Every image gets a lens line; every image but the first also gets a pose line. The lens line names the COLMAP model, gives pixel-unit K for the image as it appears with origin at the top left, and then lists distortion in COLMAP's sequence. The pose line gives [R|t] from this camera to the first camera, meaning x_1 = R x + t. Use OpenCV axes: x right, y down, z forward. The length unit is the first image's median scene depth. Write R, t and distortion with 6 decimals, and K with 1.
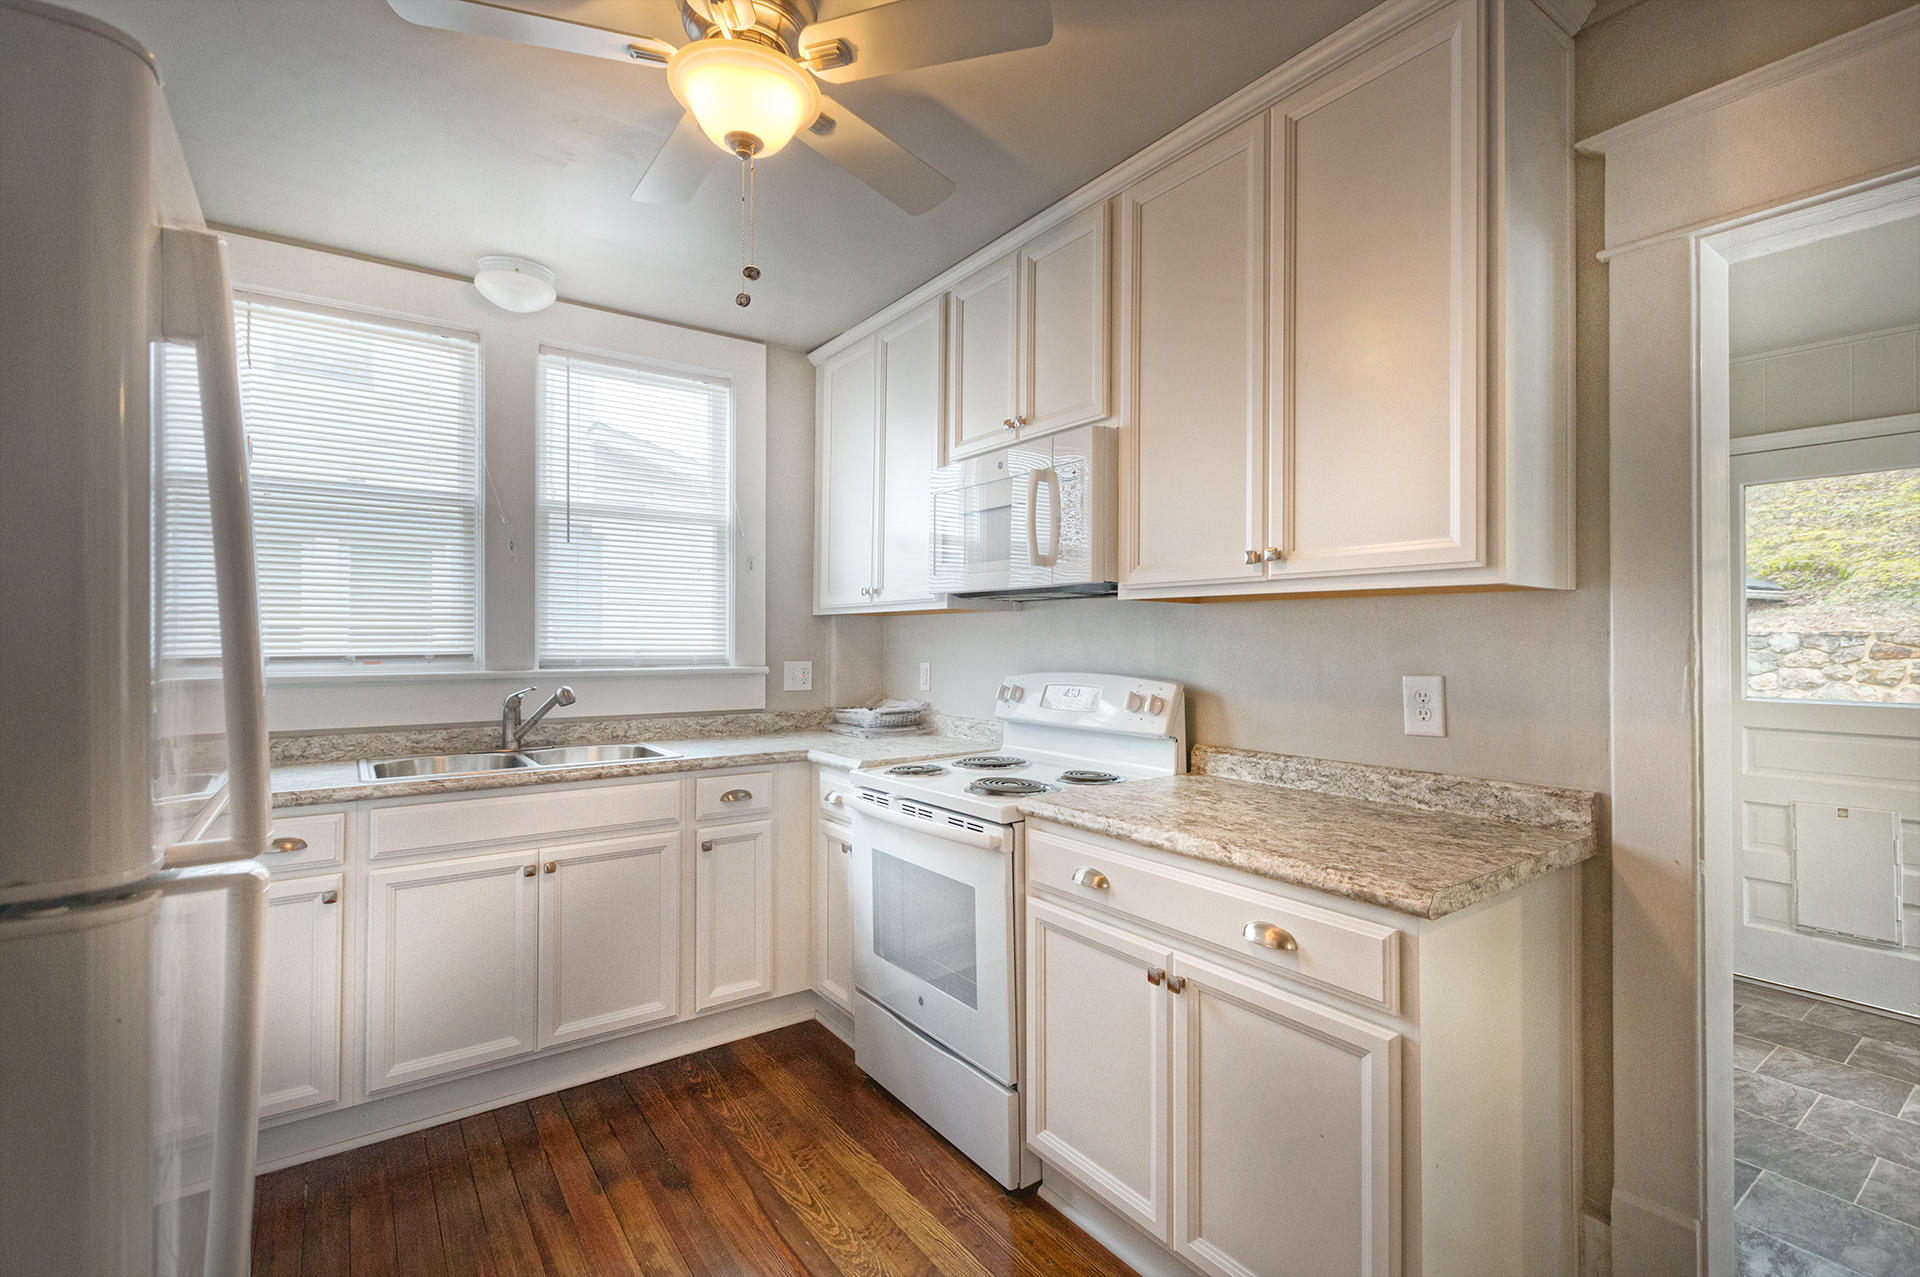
lens RADIAL K [[864.6, 0, 968.7], [0, 864.6, 636.9], [0, 0, 1]] dist [0.001947, -0.000032]
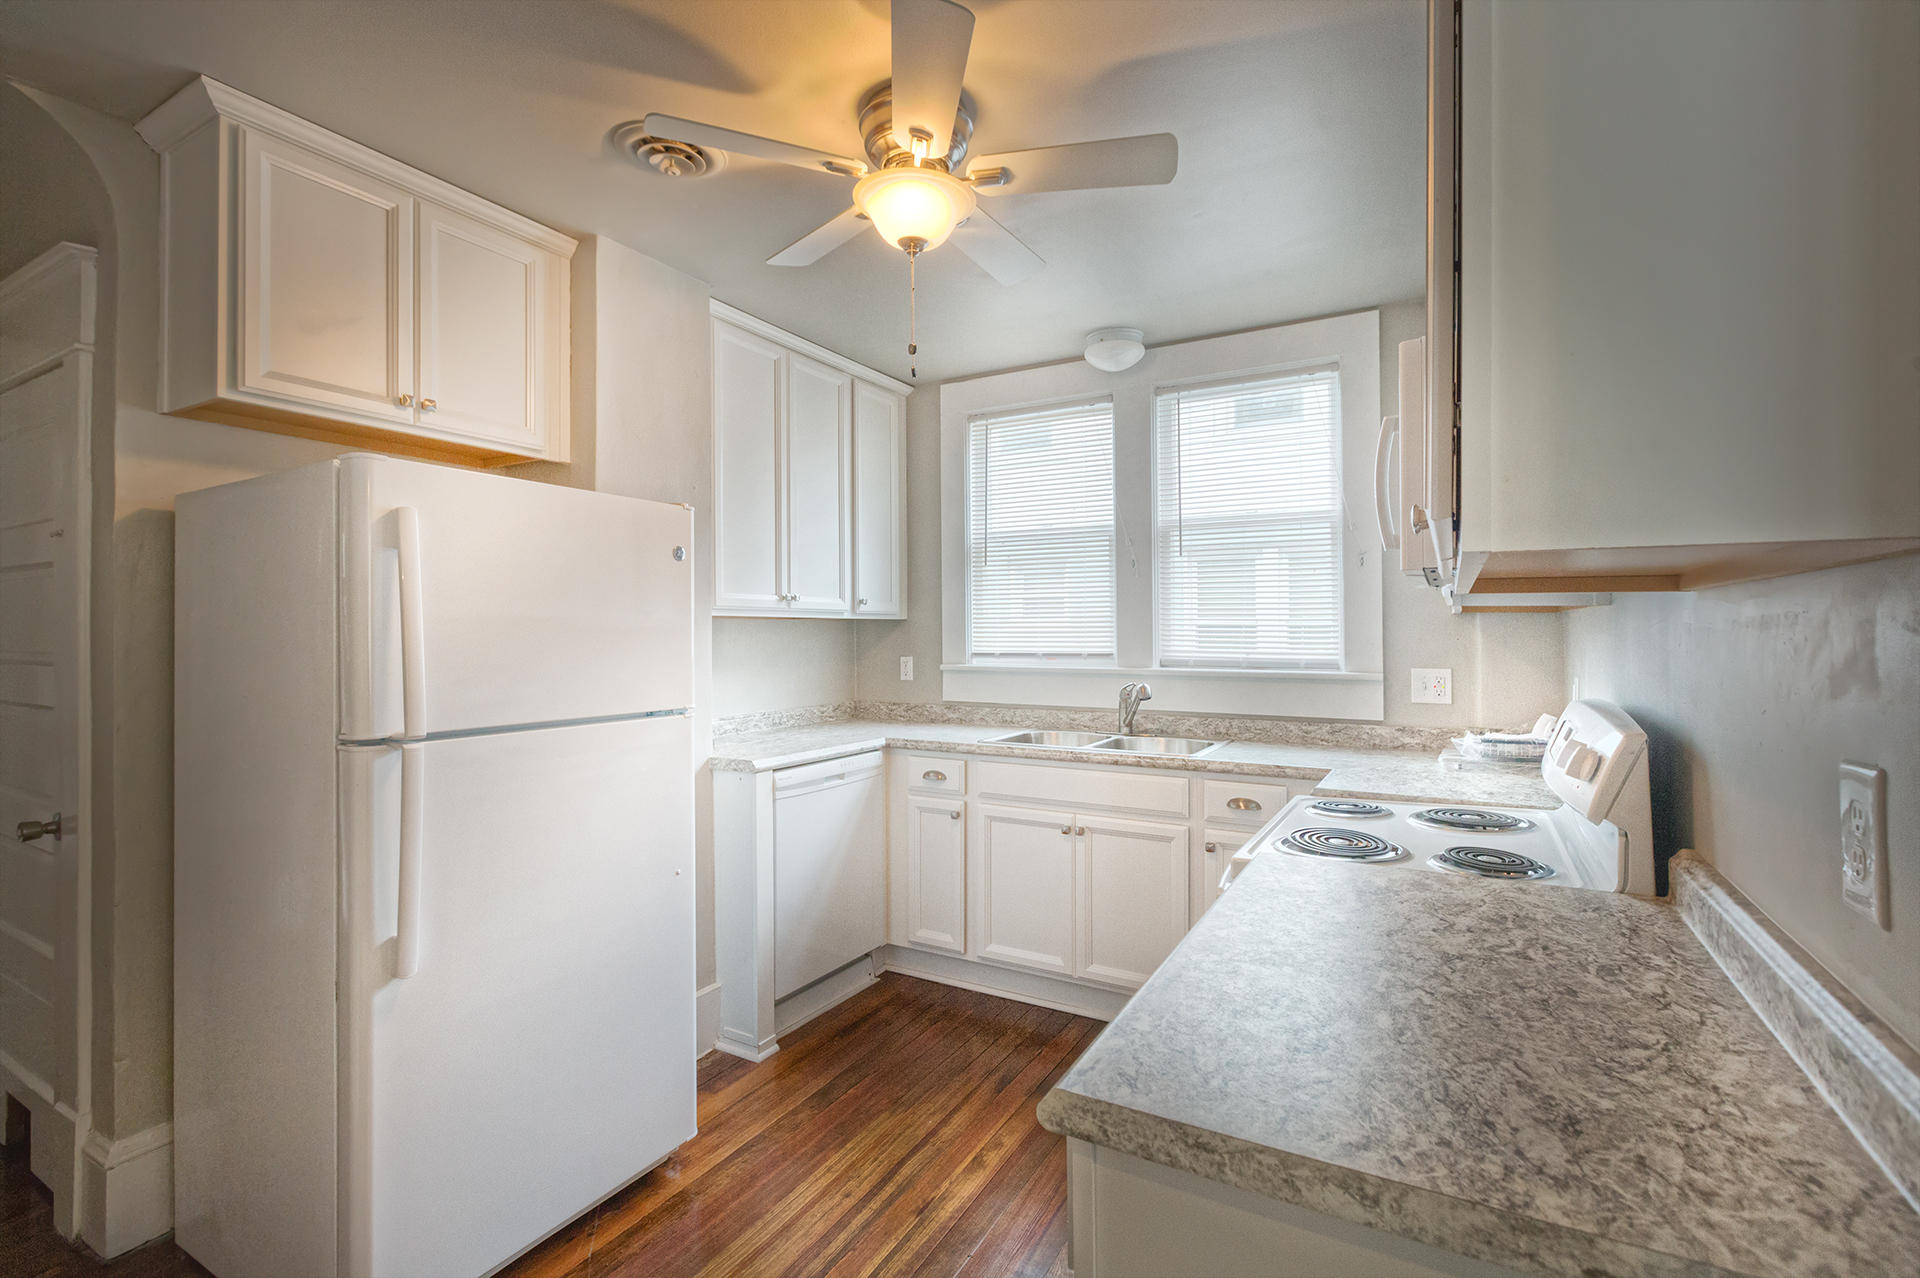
lens RADIAL K [[841.9, 0, 960.0], [0, 841.9, 639.0], [0, 0, 1]] dist [-0.036027, 0.000077]
pose [[0.399402, -0.001350, -0.916775, 0.467713], [-0.000721, 0.999998, -0.001787, 0.001311], [0.916776, 0.001375, 0.399400, 0.339398]]
